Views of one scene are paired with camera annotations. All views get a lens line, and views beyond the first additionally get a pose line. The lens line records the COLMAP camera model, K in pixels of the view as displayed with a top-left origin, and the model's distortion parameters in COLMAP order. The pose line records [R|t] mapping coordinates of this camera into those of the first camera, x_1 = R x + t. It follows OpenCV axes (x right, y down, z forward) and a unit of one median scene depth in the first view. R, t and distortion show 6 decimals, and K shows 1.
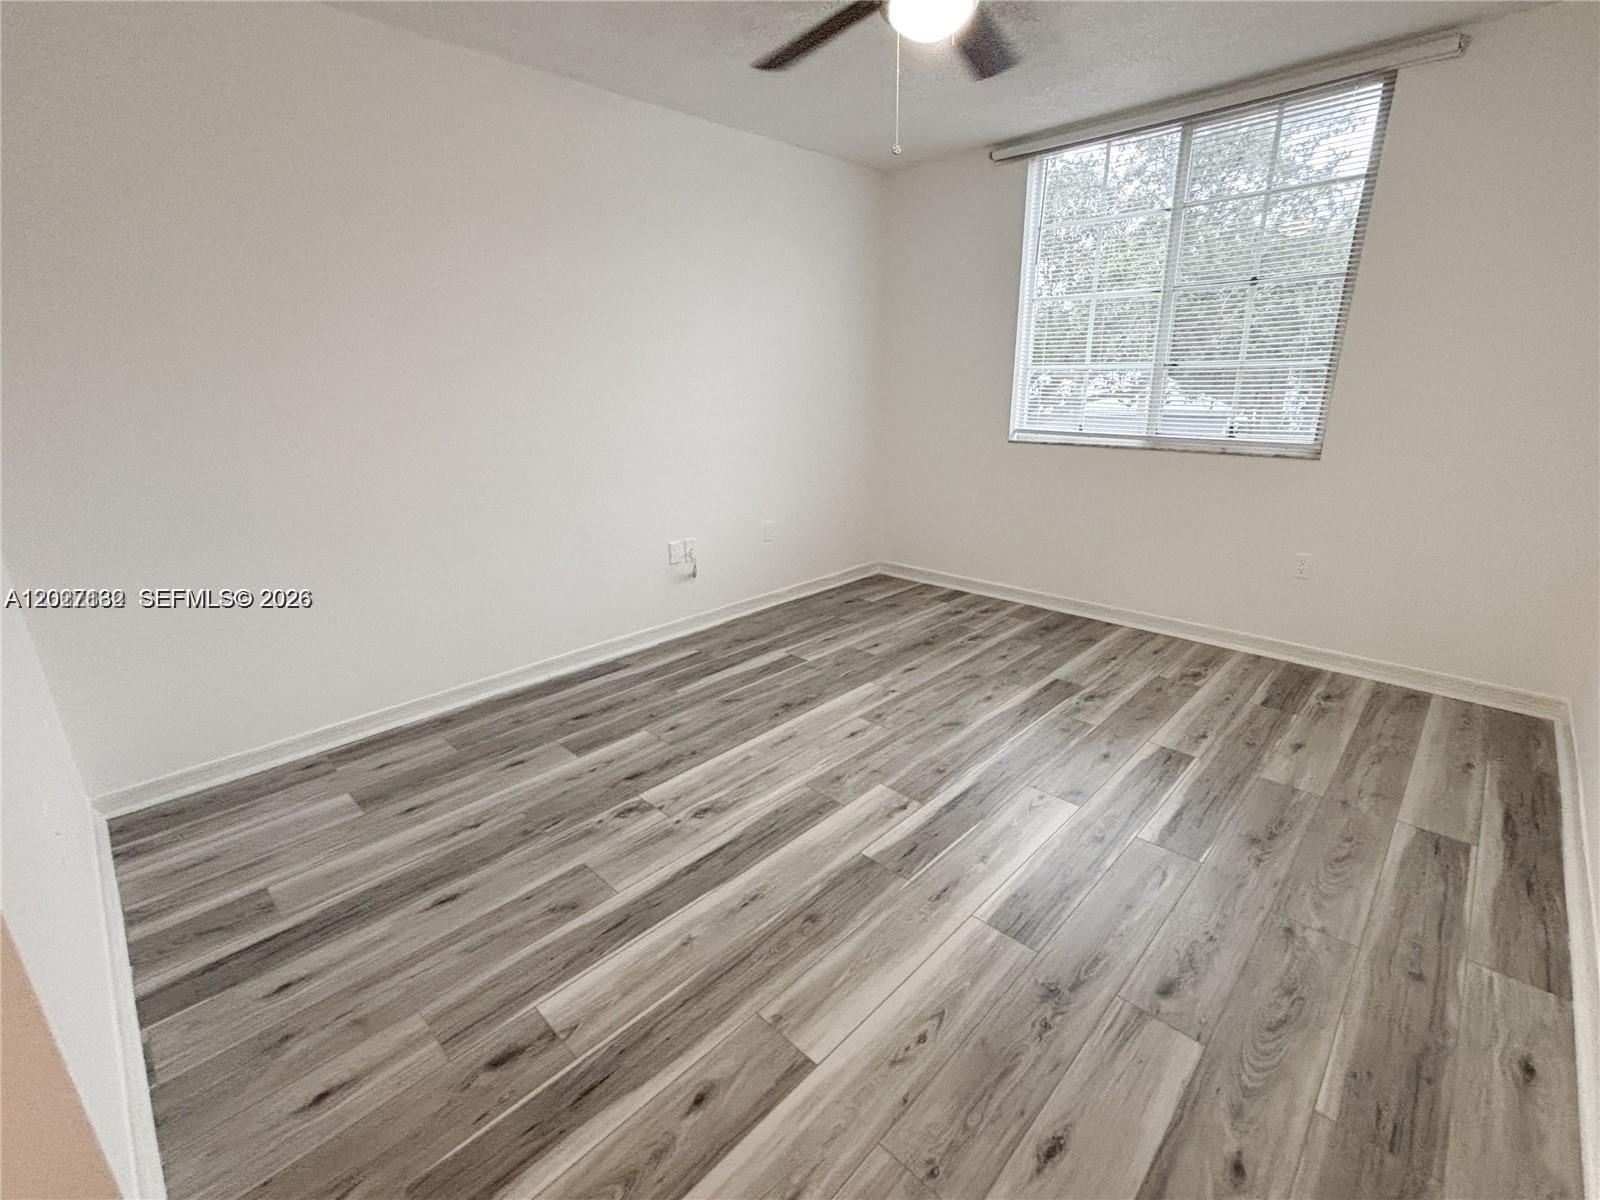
lens RADIAL K [[686.6, 0, 806.4], [0, 686.6, 596.1], [0, 0, 1]] dist [-0.003586, -0.001191]
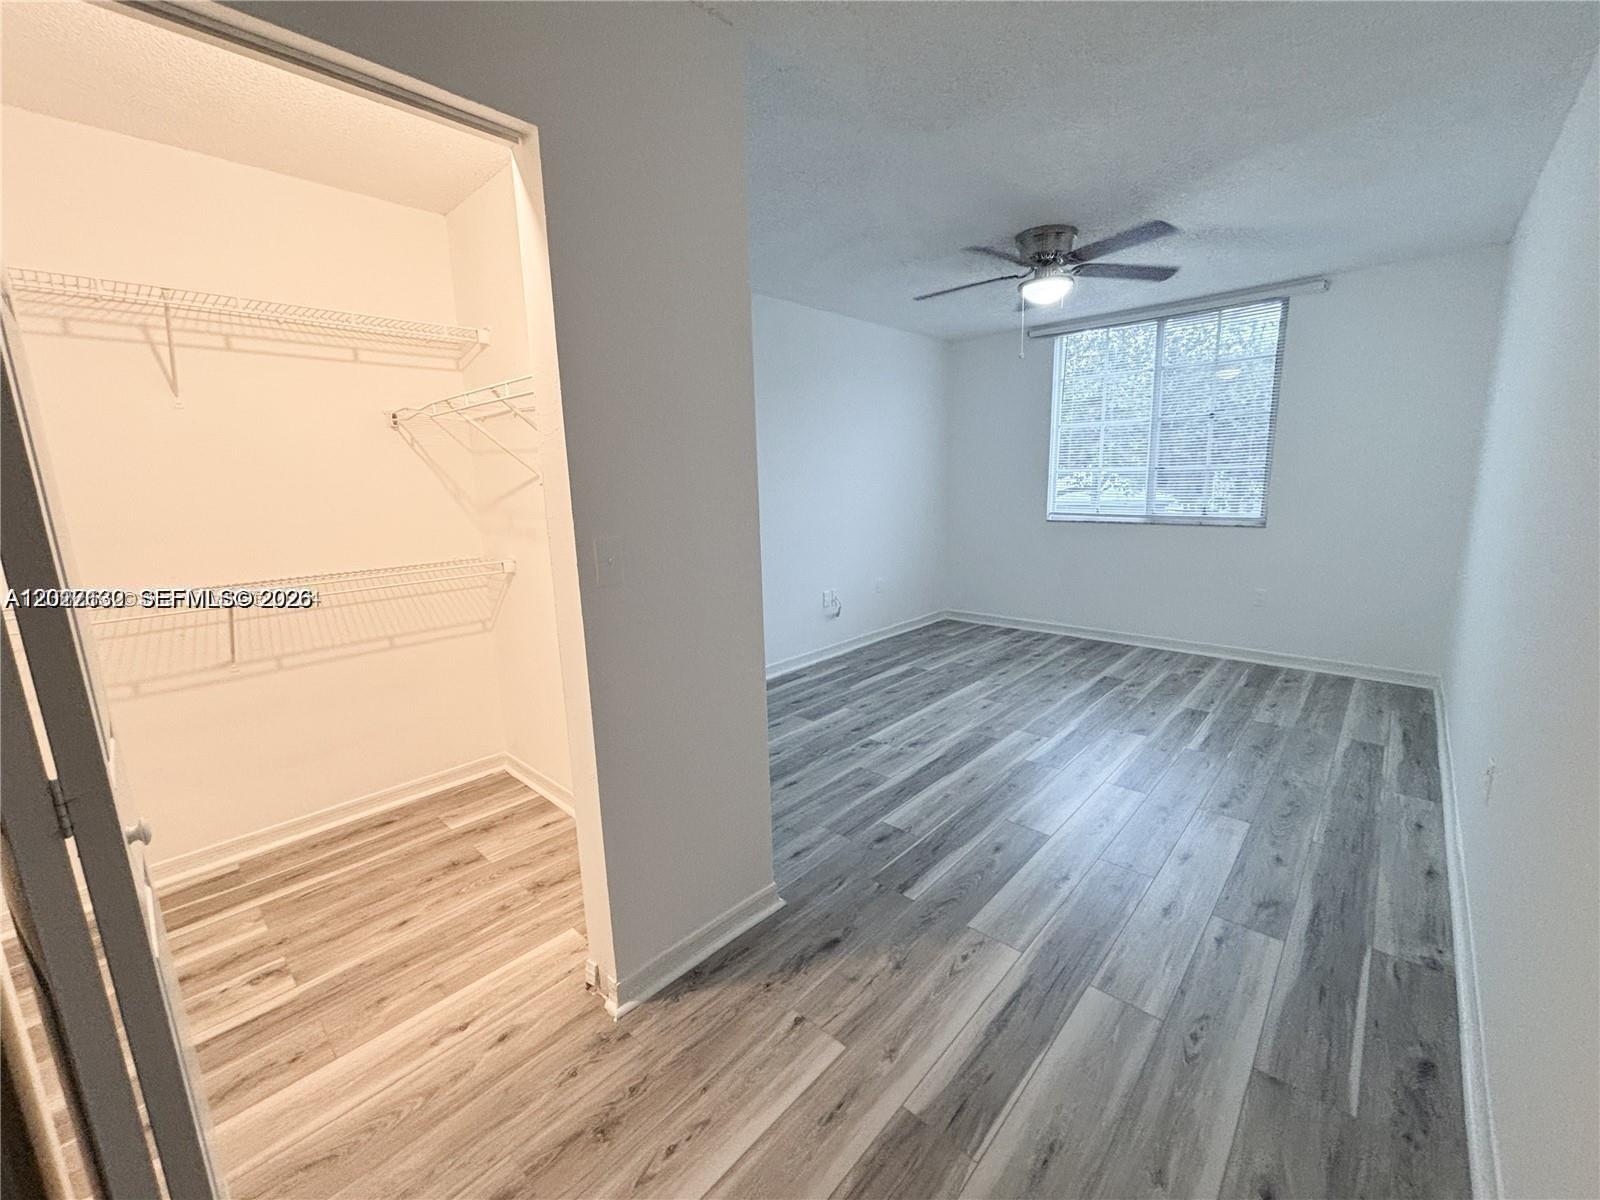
lens RADIAL K [[649.2, 0, 799.5], [0, 649.2, 594.6], [0, 0, 1]] dist [0.002142, -0.000083]
pose [[0.999347, -0.011931, 0.034115, -0.365757], [0.016126, 0.991967, -0.125468, 0.121613], [-0.032344, 0.125936, 0.991511, -0.417082]]
